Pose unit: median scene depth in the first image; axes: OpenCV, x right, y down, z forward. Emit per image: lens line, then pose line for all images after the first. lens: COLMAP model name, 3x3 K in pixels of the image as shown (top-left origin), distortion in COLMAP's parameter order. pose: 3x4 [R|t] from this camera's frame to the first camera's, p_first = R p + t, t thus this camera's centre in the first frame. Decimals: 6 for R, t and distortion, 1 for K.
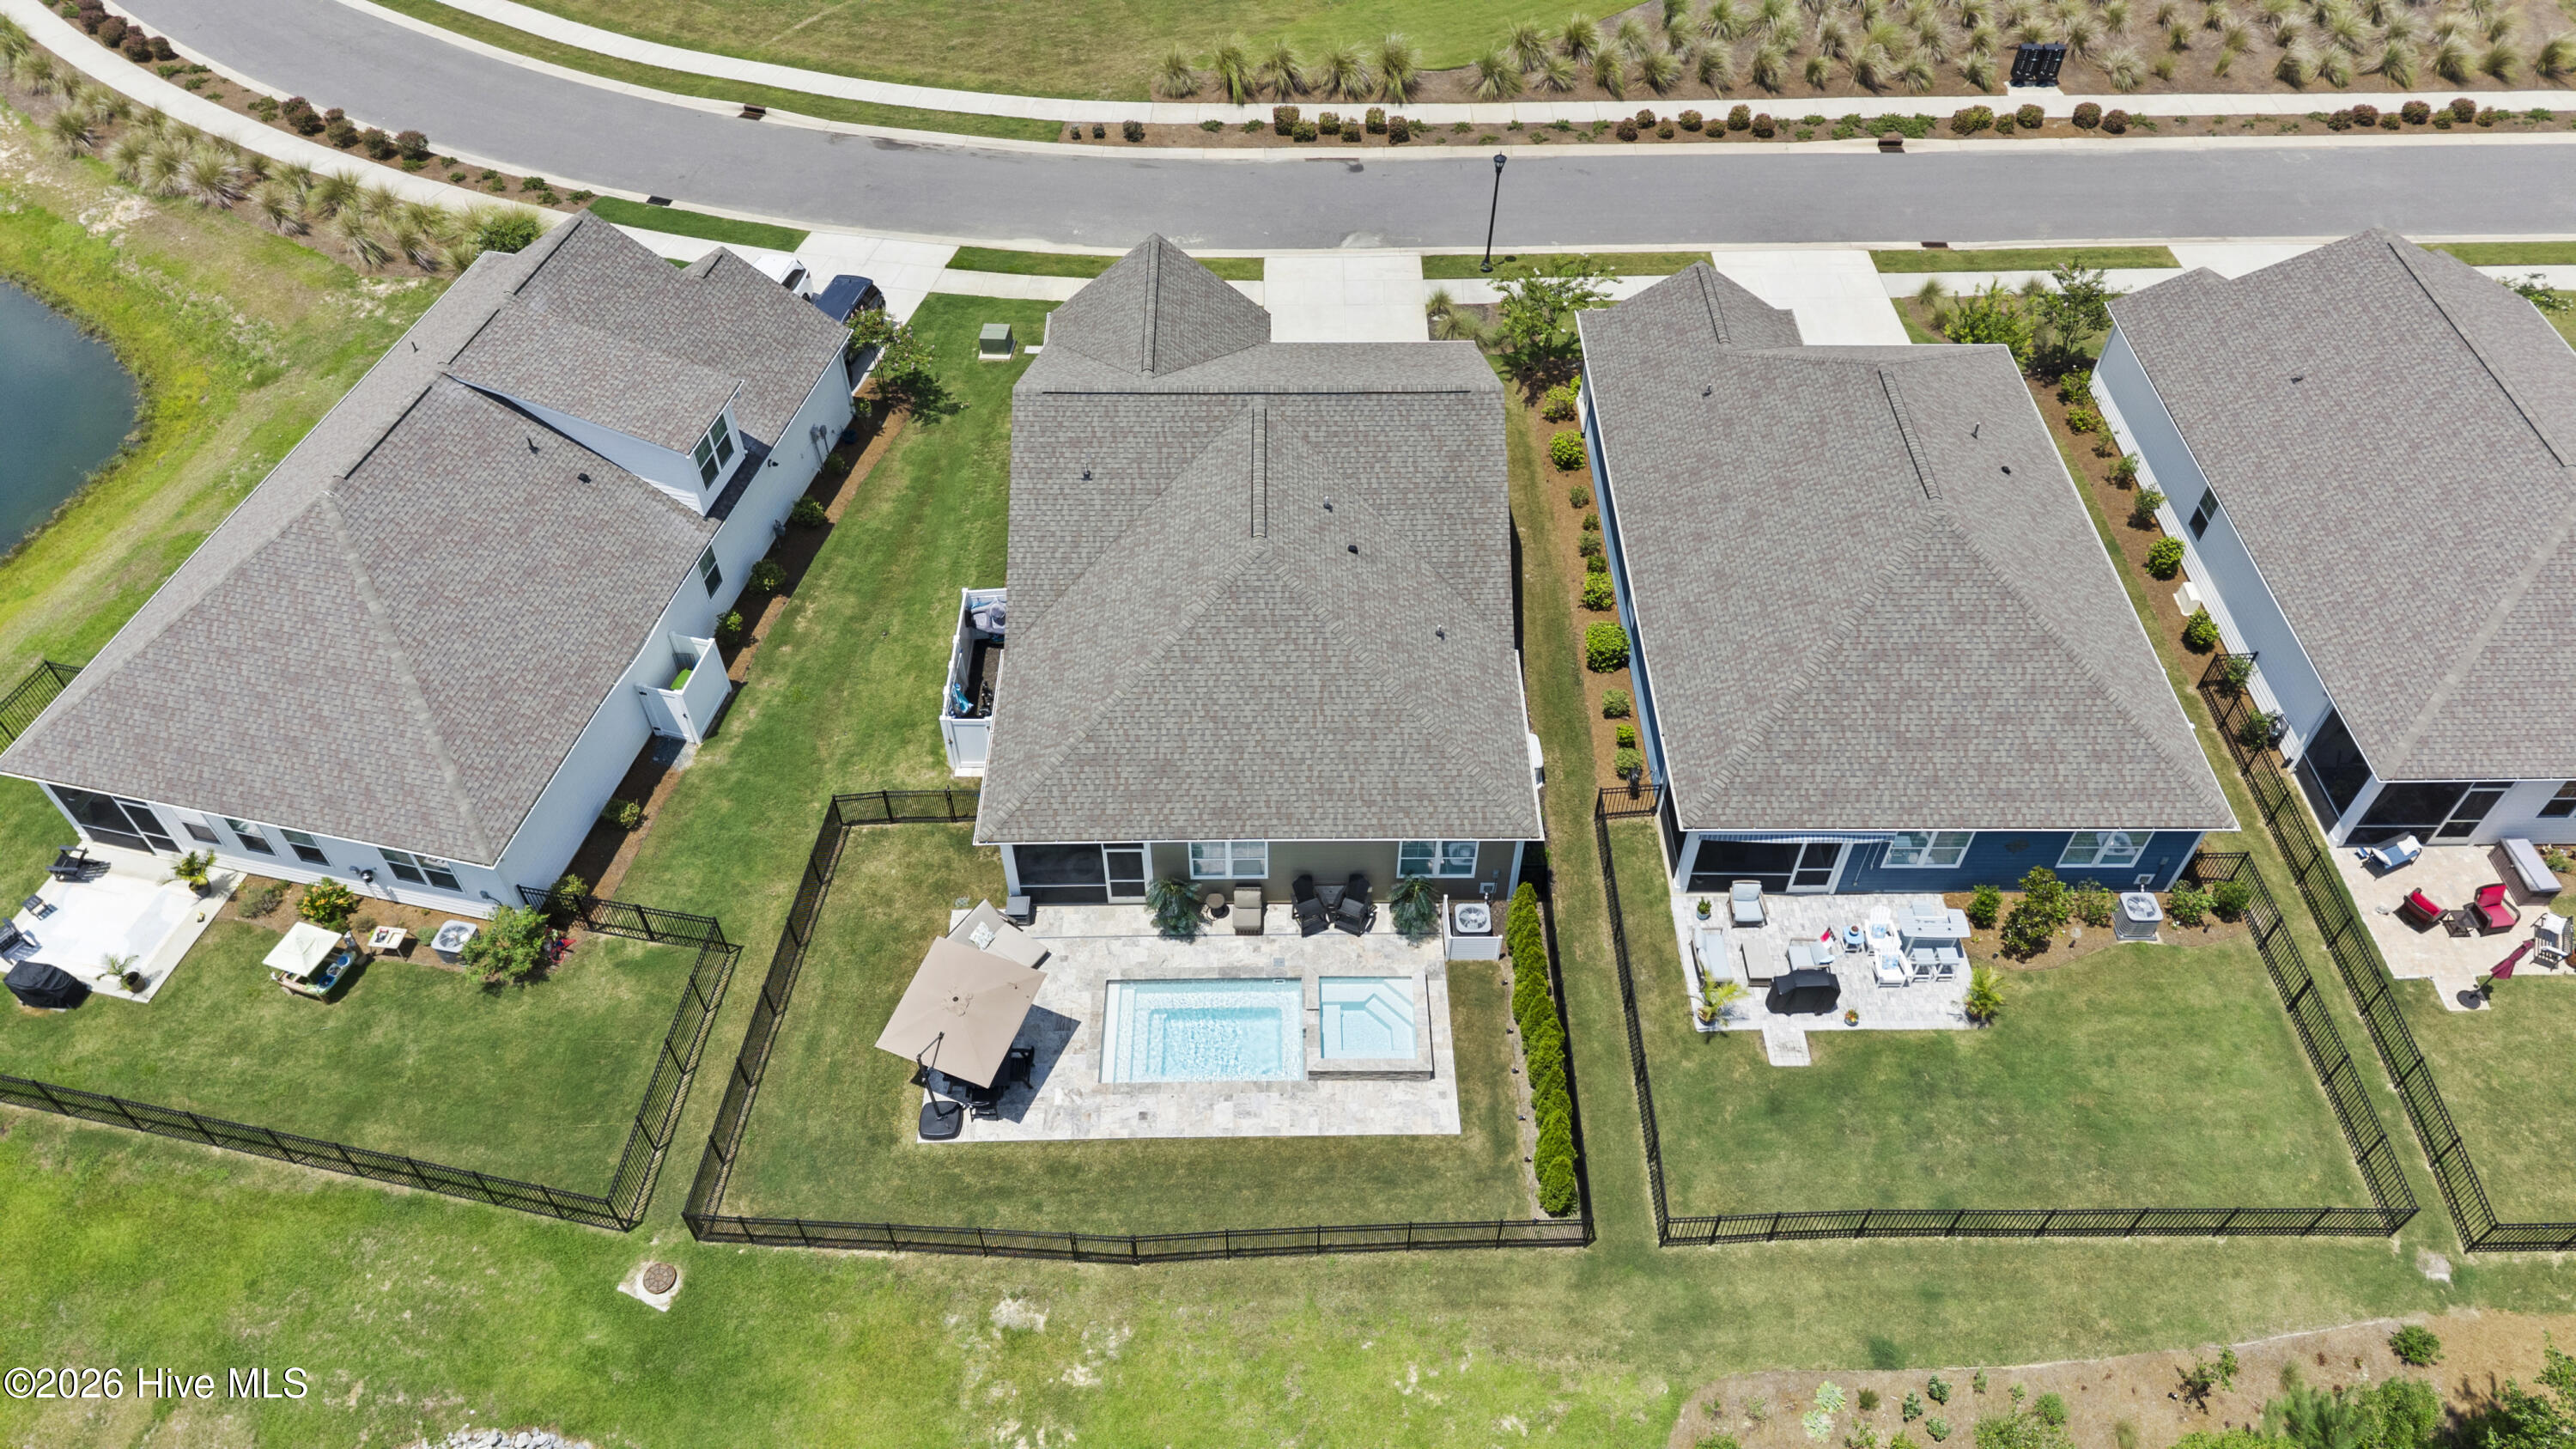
lens RADIAL K [[1696.9, 0, 1299.5], [0, 1696.9, 726.5], [0, 0, 1]] dist [0.021850, -0.027784]
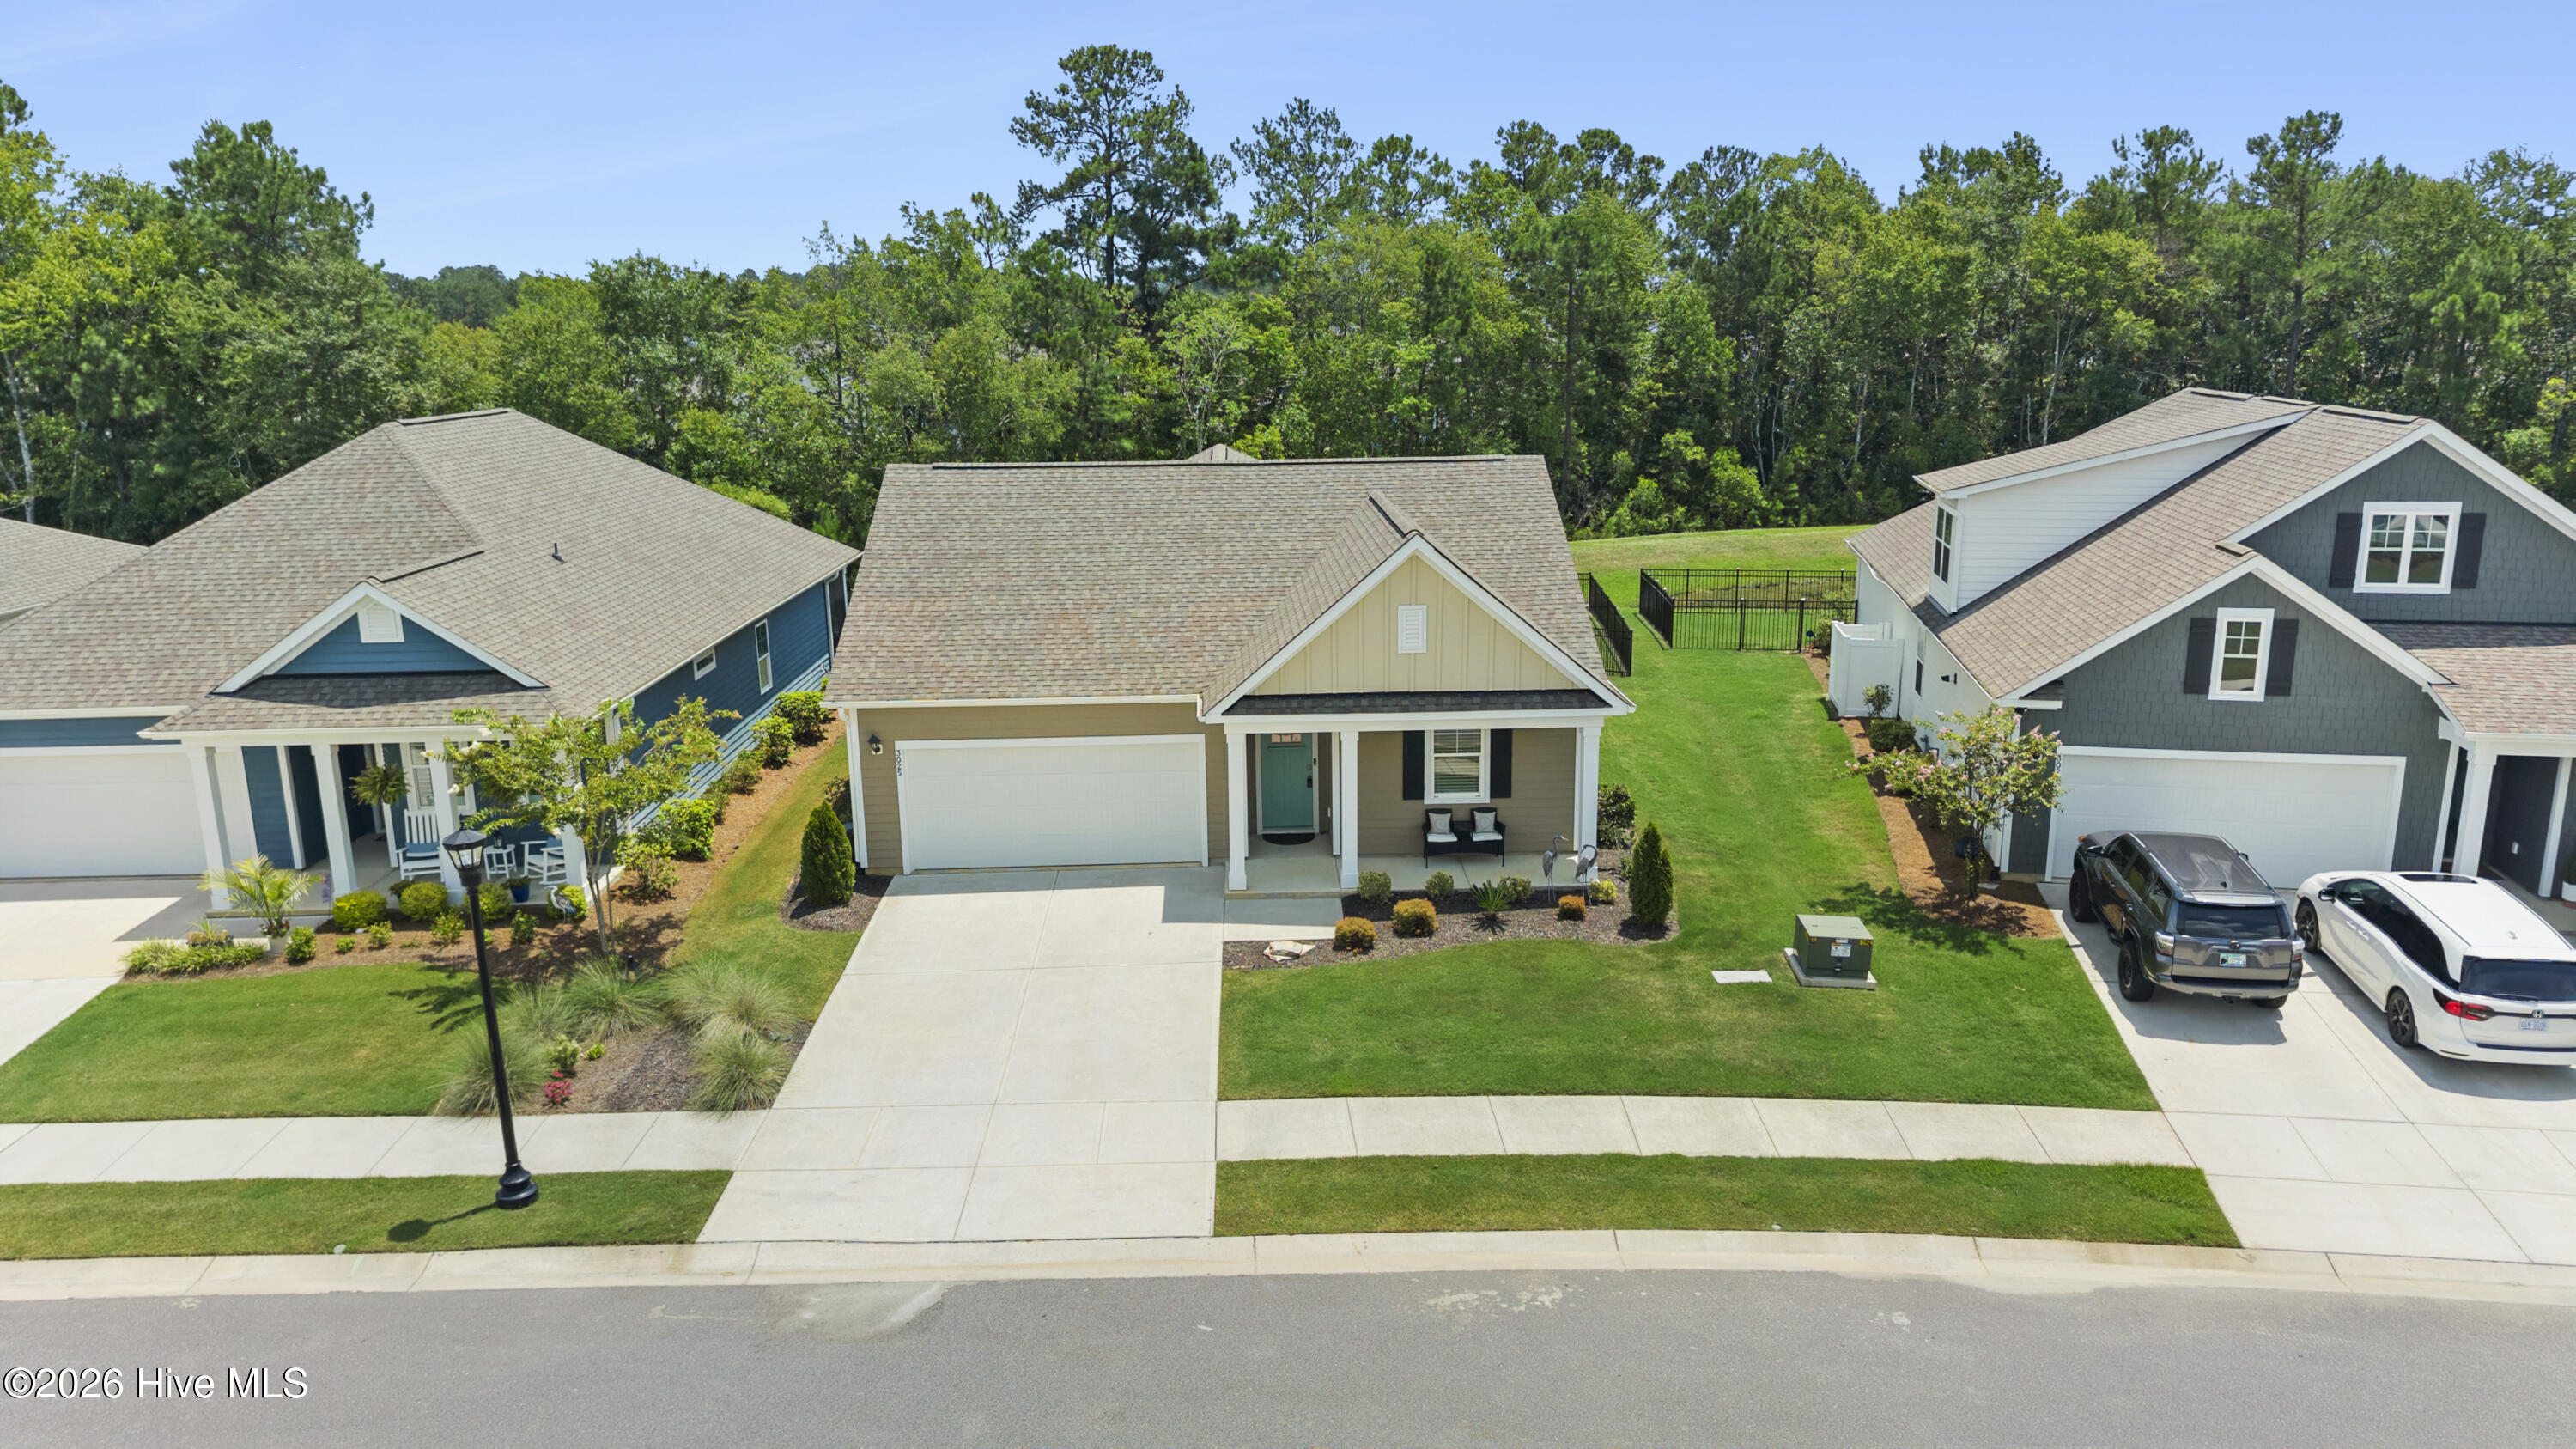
lens RADIAL K [[1701.8, 0, 1295.0], [0, 1701.8, 742.3], [0, 0, 1]] dist [0.036663, -0.044001]
pose [[-0.999687, 0.016371, -0.018898, -0.029213], [-0.009013, 0.469060, 0.883121, -0.573479], [0.023322, 0.883015, -0.468765, 1.037454]]
